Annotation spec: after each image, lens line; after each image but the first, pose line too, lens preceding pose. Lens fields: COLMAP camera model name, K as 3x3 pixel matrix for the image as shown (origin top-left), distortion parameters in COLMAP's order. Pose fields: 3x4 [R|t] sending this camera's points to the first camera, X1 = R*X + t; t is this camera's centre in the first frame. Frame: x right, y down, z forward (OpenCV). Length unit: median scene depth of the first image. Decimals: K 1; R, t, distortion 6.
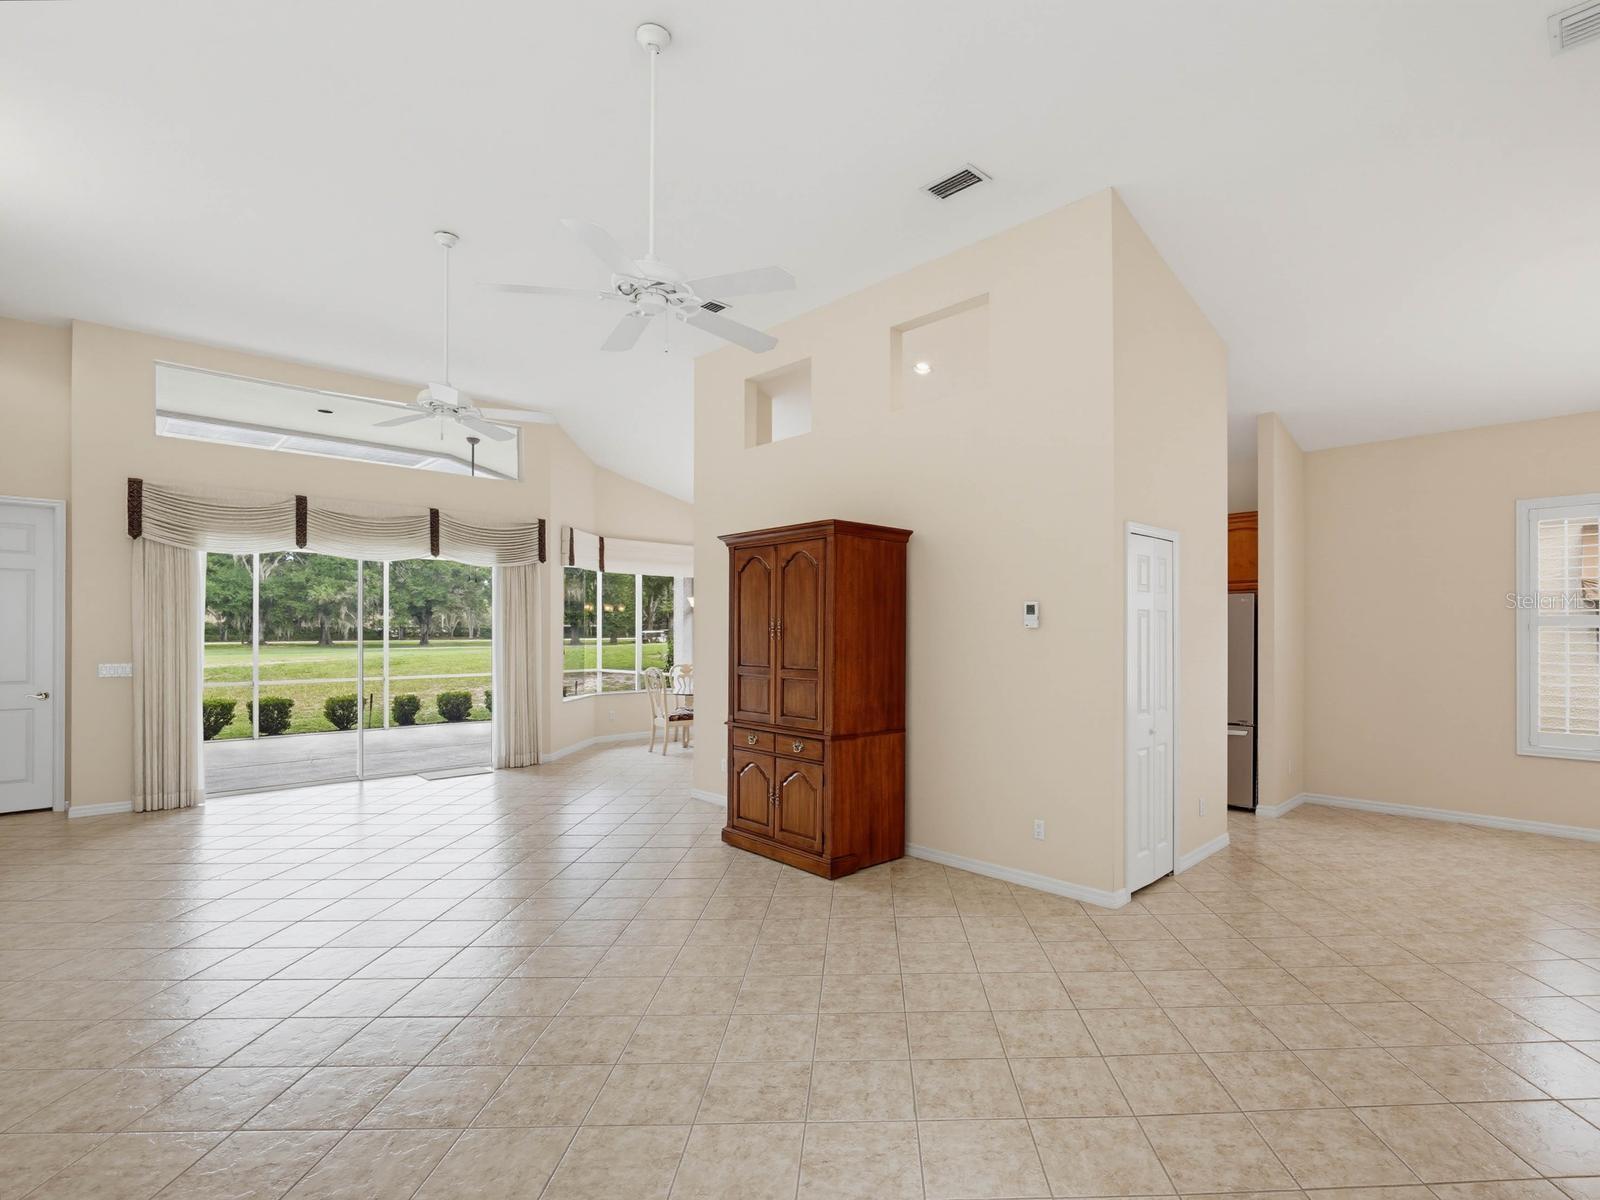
lens RADIAL K [[784.5, 0, 897.4], [0, 784.5, 630.3], [0, 0, 1]] dist [-0.020868, 0.006540]
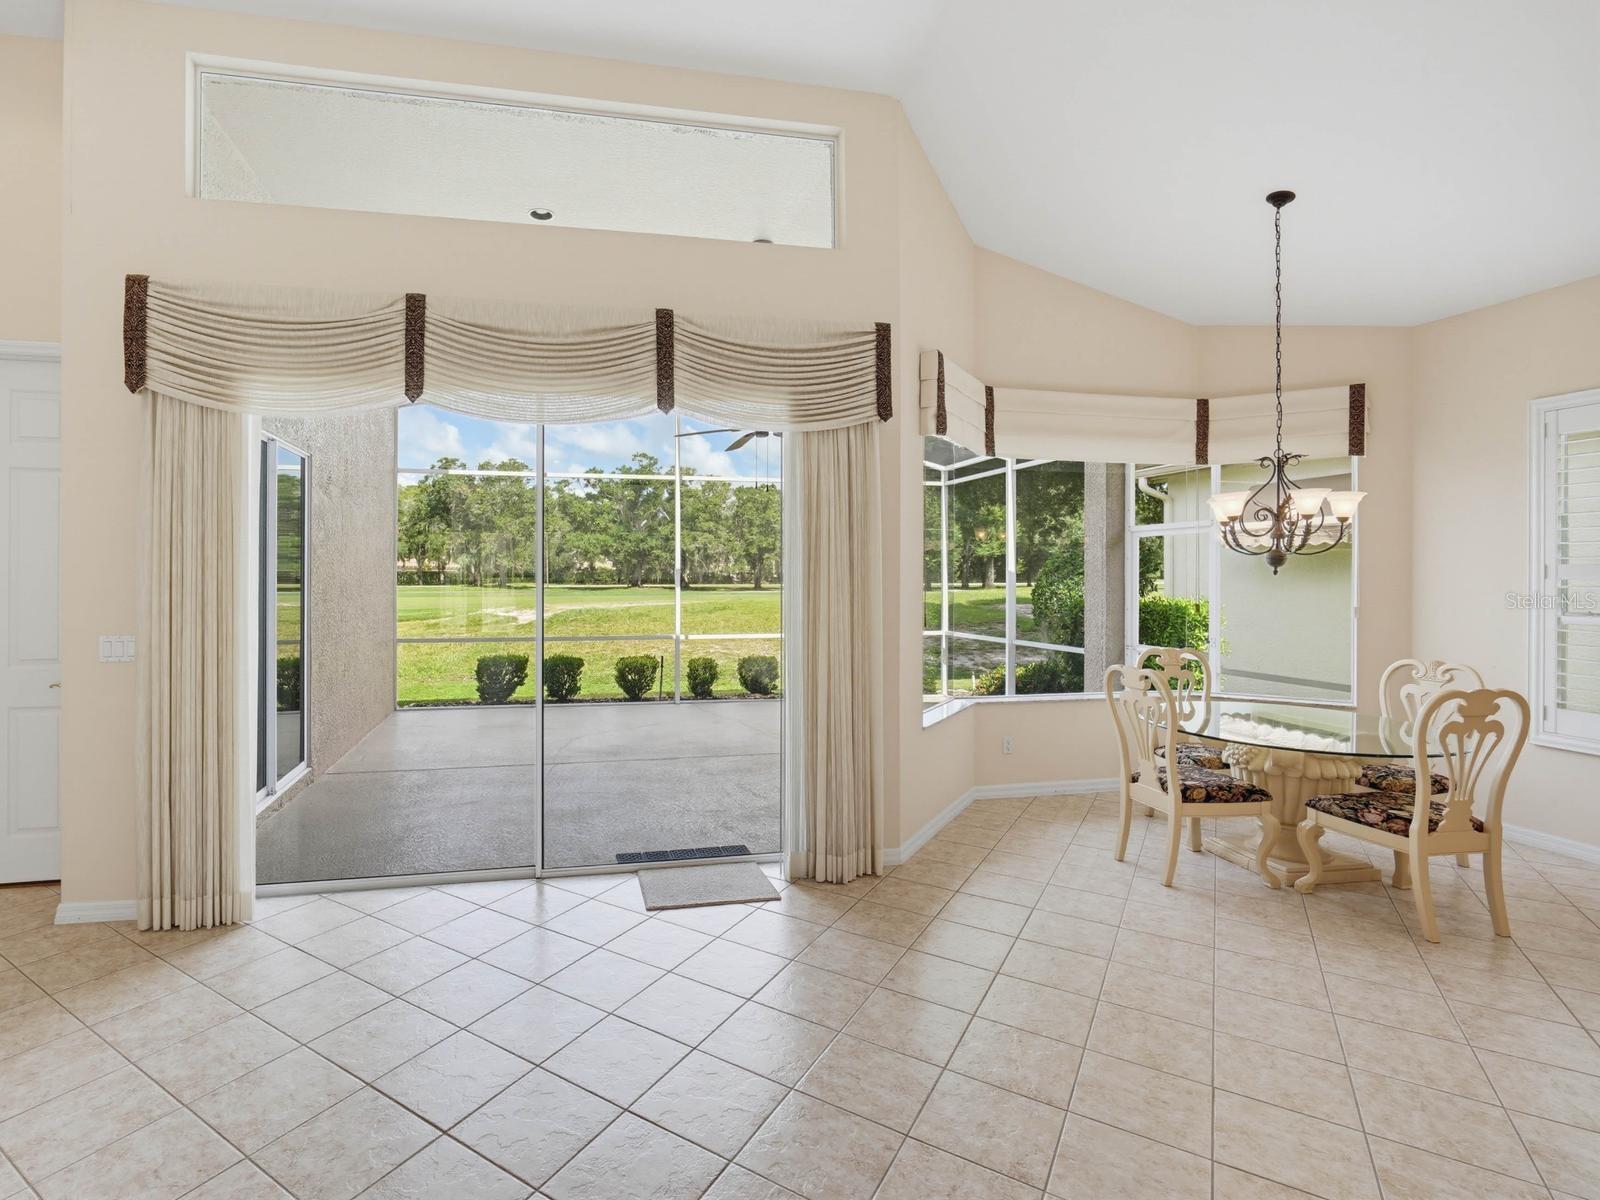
lens RADIAL K [[784.5, 0, 708.0], [0, 784.5, 574.8], [0, 0, 1]] dist [-0.020868, 0.006540]
pose [[0.814833, 0.000329, -0.579696, -0.365804], [-0.000889, 0.999999, -0.000683, 0.001235], [0.579695, 0.001072, 0.814833, 0.763019]]
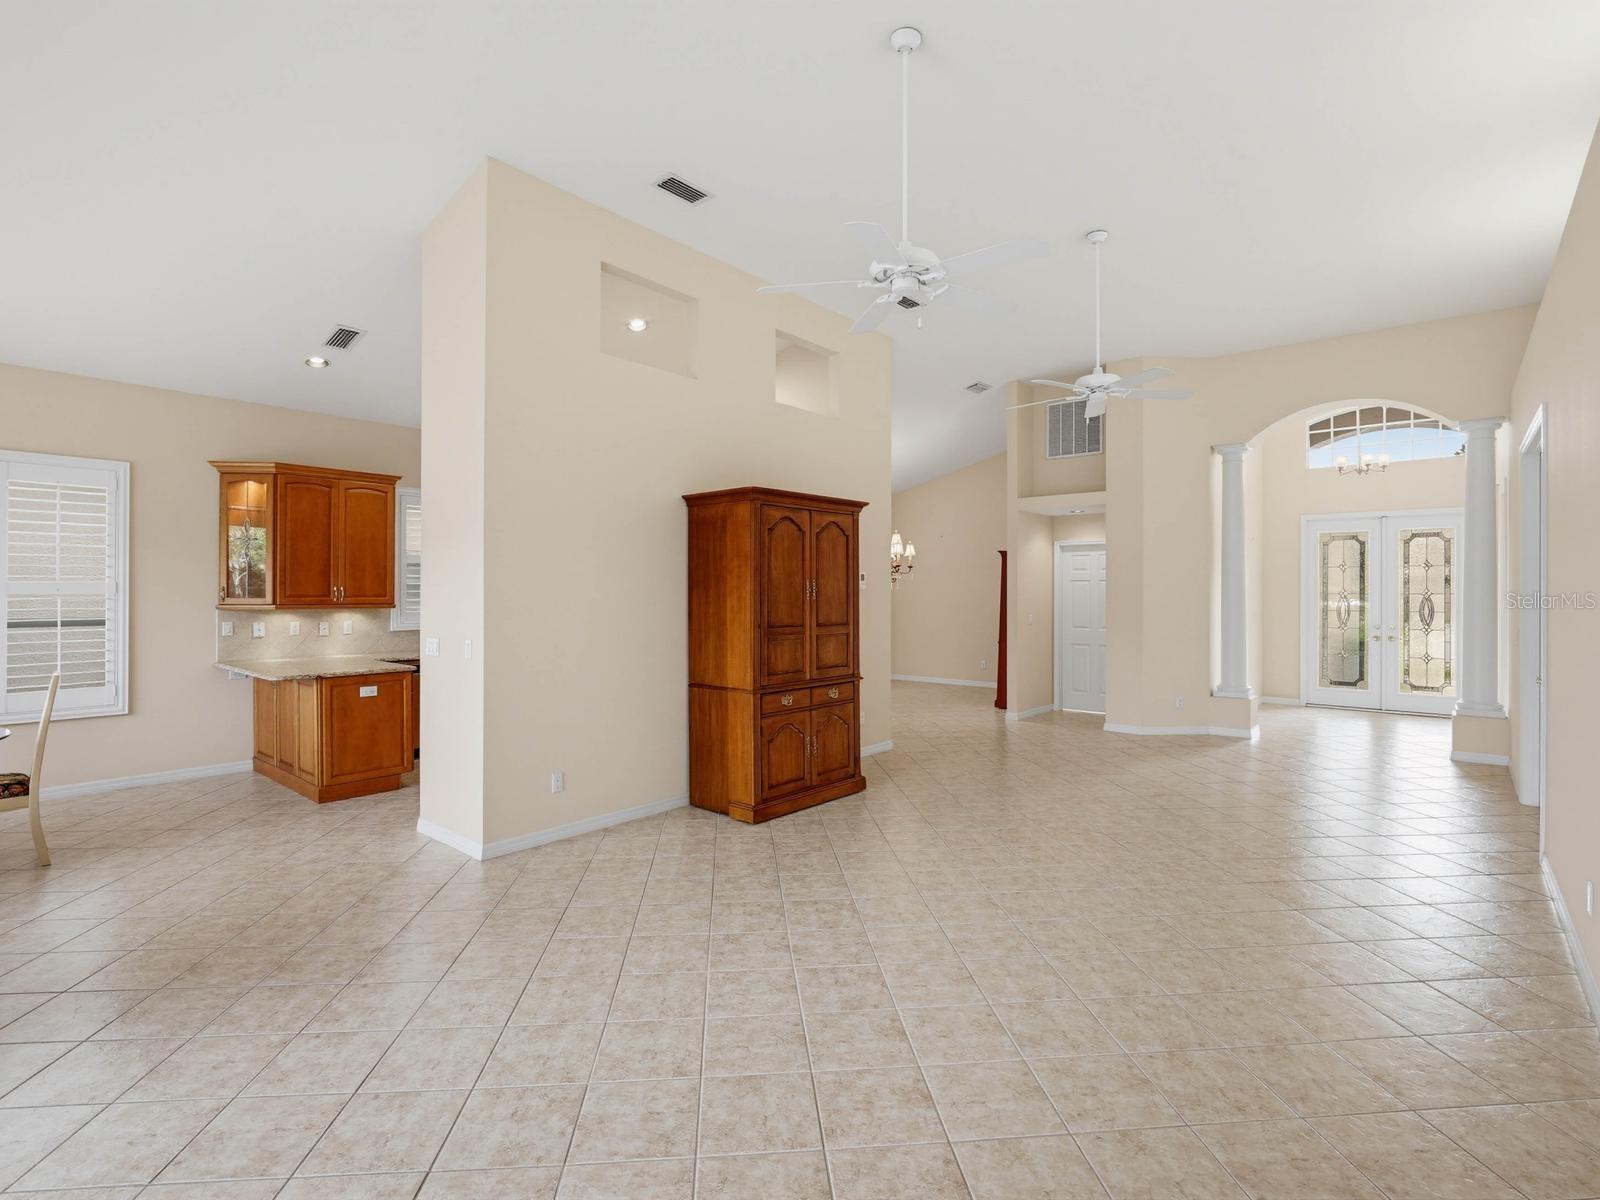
lens RADIAL K [[784.5, 0, 800.8], [0, 784.5, 596.1], [0, 0, 1]] dist [-0.020868, 0.006540]
pose [[-0.043535, -0.001554, 0.999051, -0.945541], [-0.001877, 0.999997, 0.001474, 0.004372], [-0.999050, -0.001811, -0.043537, 0.822312]]
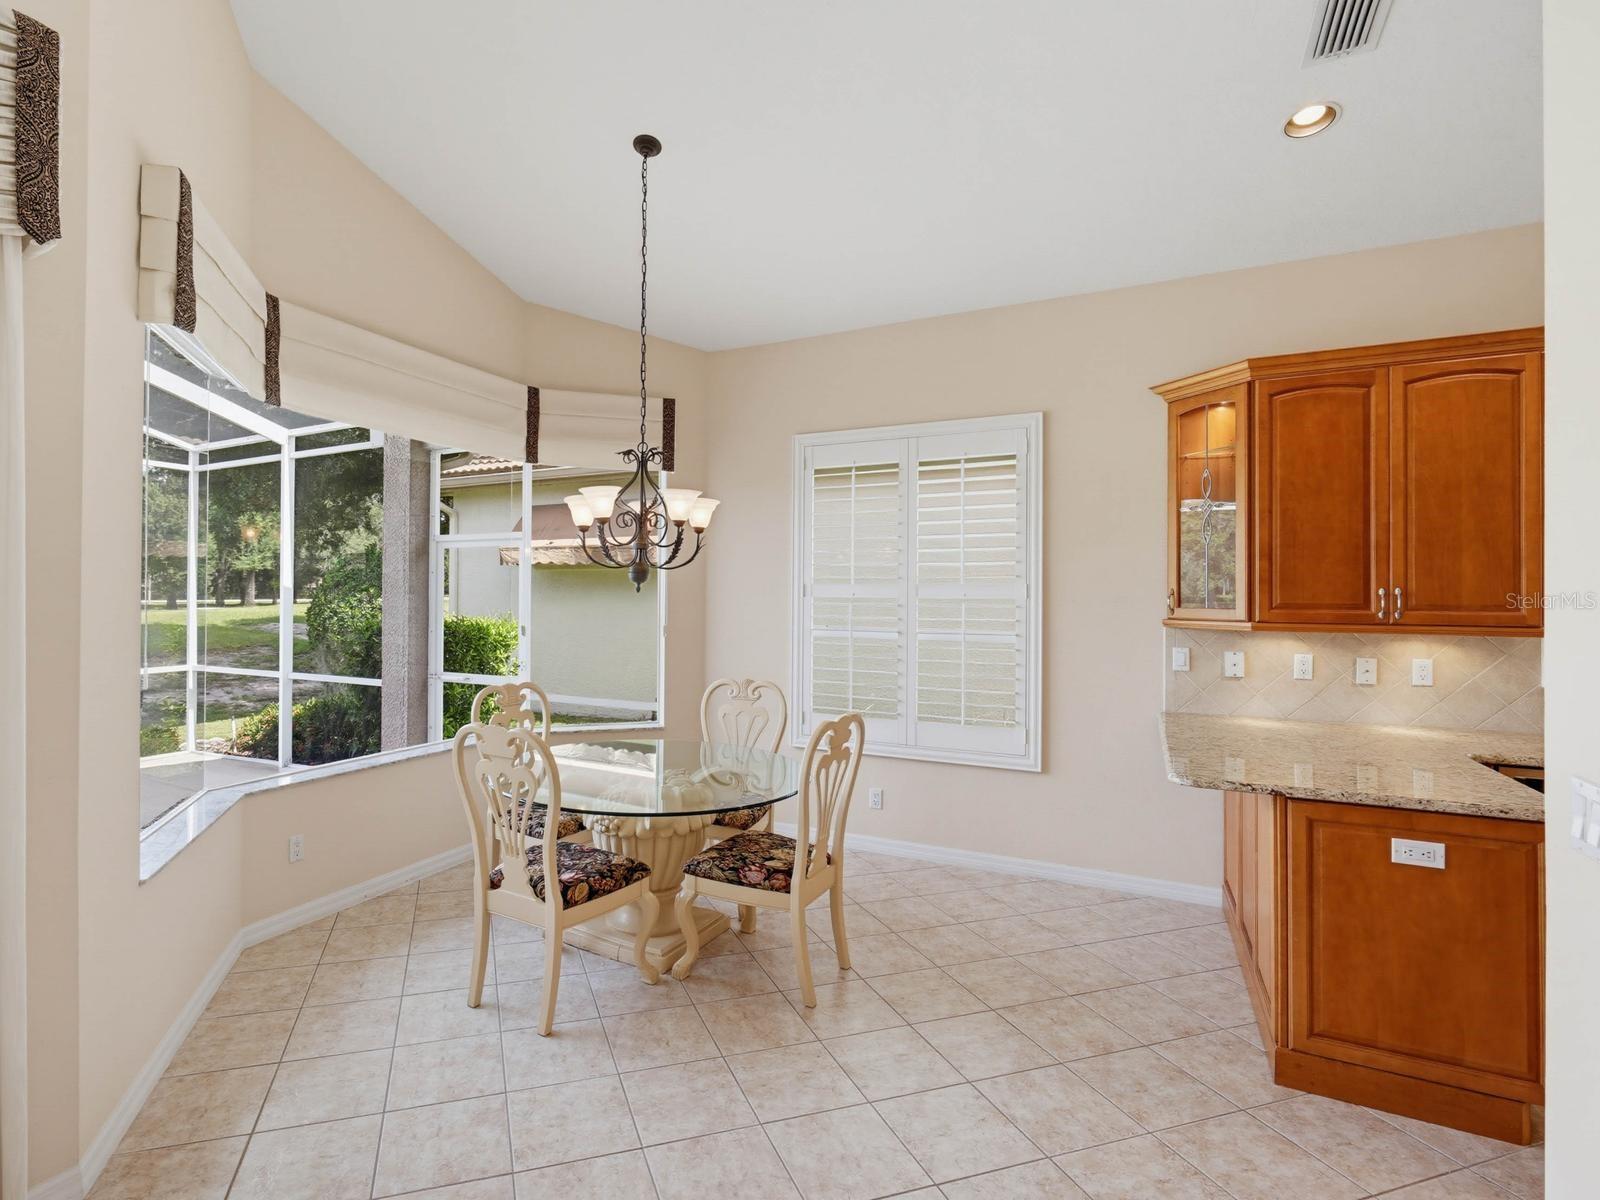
lens RADIAL K [[784.5, 0, 690.2], [0, 784.5, 590.4], [0, 0, 1]] dist [-0.020868, 0.006540]
pose [[0.970772, 0.007157, 0.239895, -0.447501], [-0.006138, 0.999969, -0.004996, 0.001325], [-0.239924, 0.003378, 0.970786, 1.013245]]
